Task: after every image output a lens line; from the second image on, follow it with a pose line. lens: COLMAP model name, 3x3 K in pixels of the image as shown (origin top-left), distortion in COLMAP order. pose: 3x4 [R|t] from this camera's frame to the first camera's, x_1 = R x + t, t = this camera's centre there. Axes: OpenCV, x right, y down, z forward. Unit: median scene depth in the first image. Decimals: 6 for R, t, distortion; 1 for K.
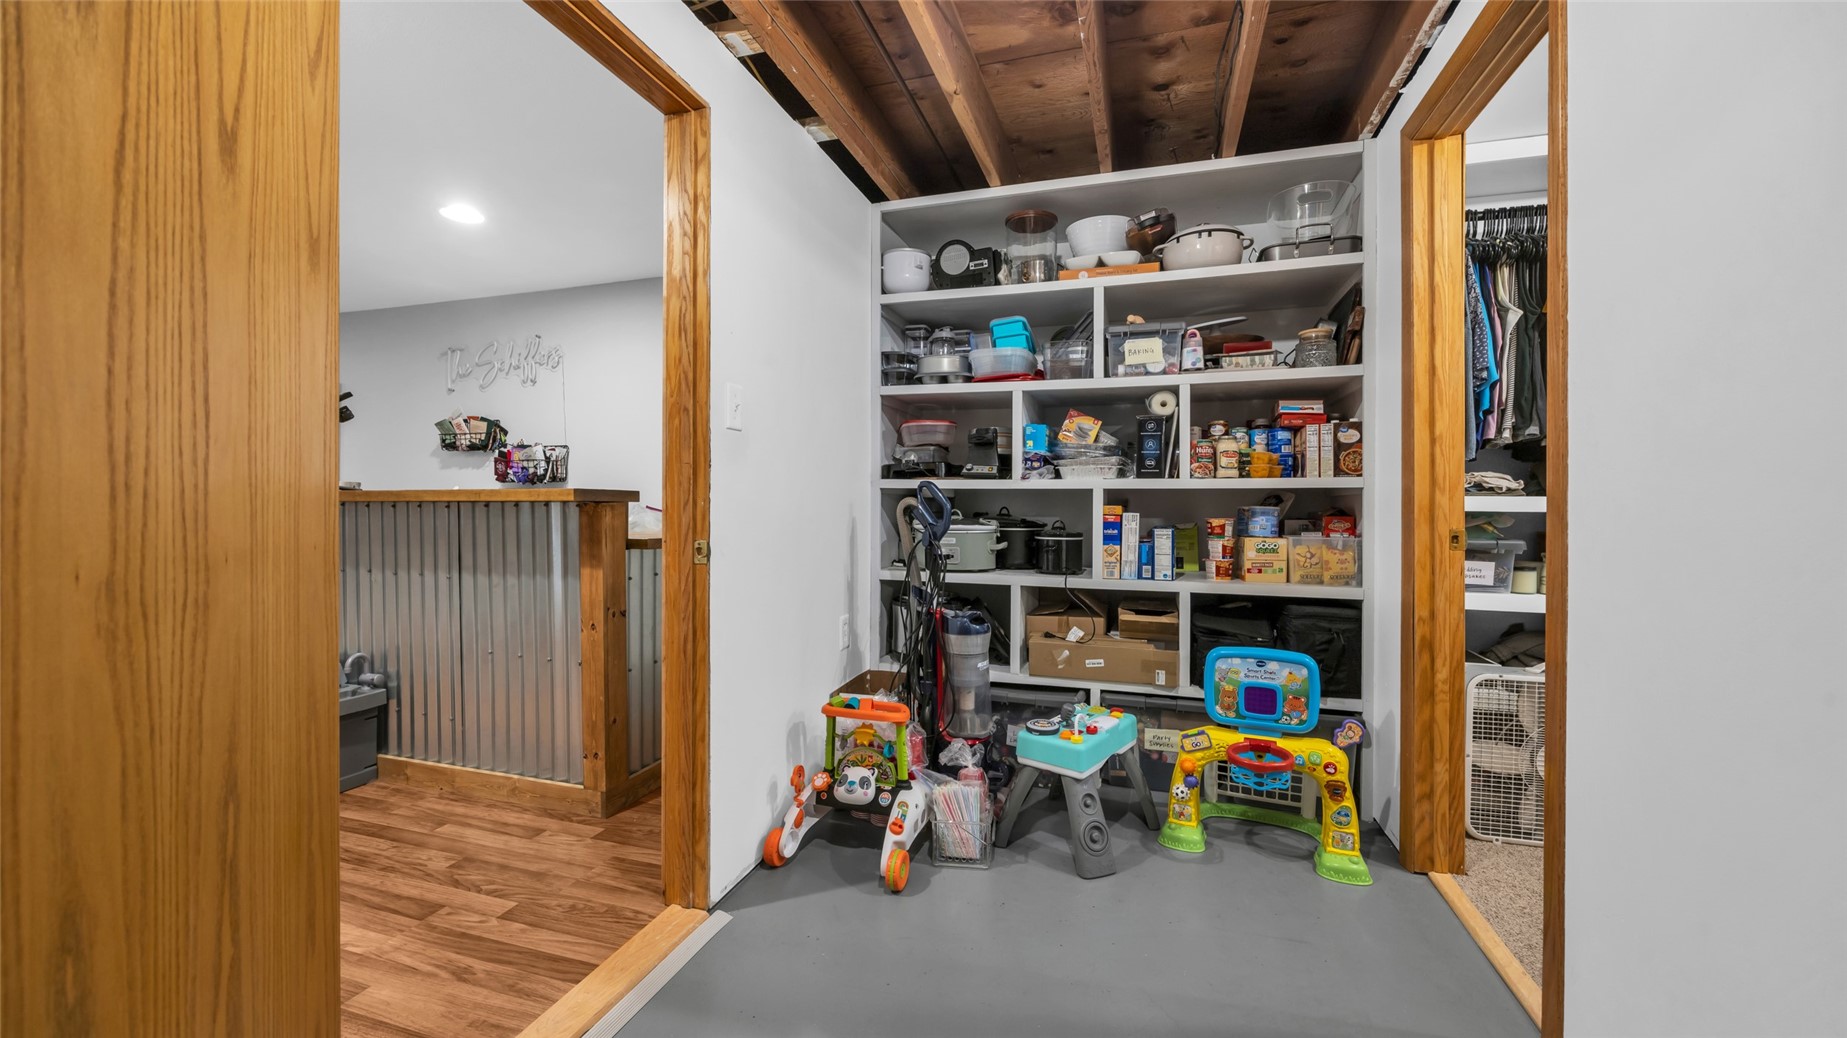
lens RADIAL K [[705.5, 0, 923.5], [0, 705.5, 519.0], [0, 0, 1]] dist [0.000769, 0.000172]
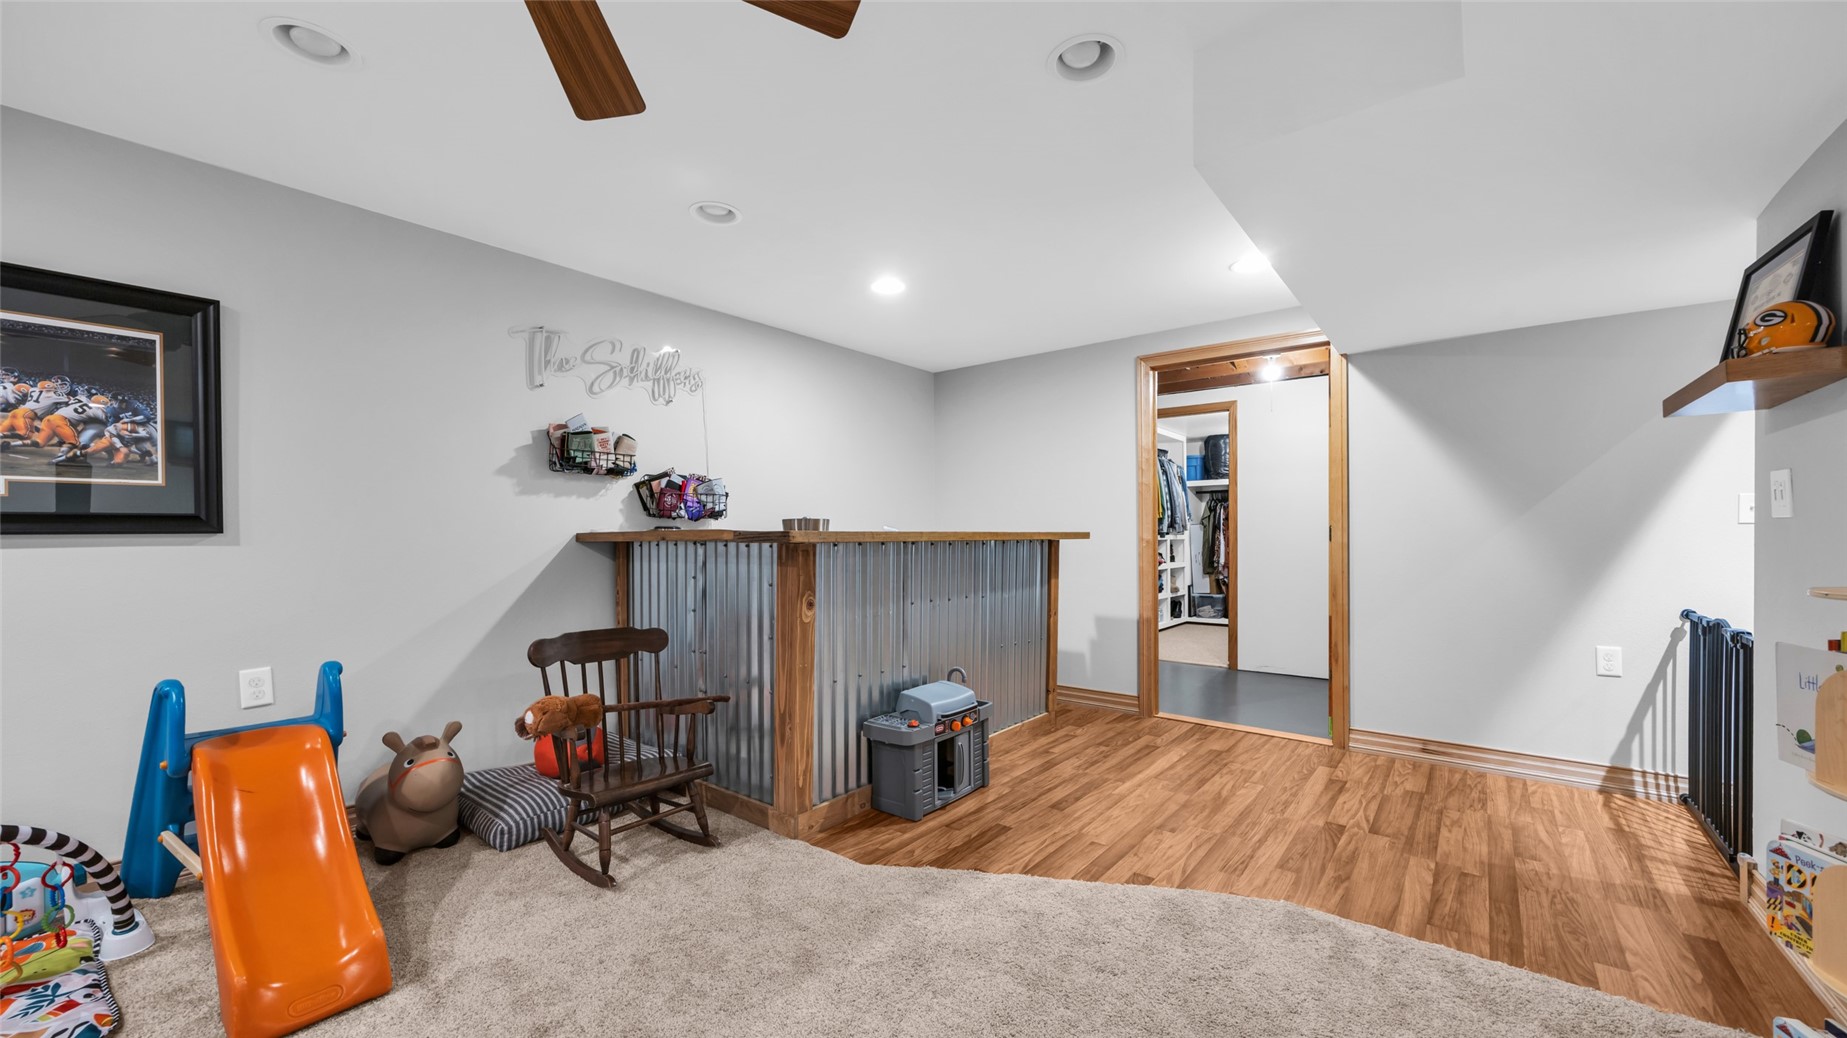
lens RADIAL K [[705.5, 0, 923.5], [0, 705.5, 519.0], [0, 0, 1]] dist [0.000769, 0.000172]
pose [[0.351126, 0.008318, 0.936291, -2.130455], [0.009309, 0.999880, -0.012374, -0.059804], [-0.936282, 0.013061, 0.351007, 0.672608]]
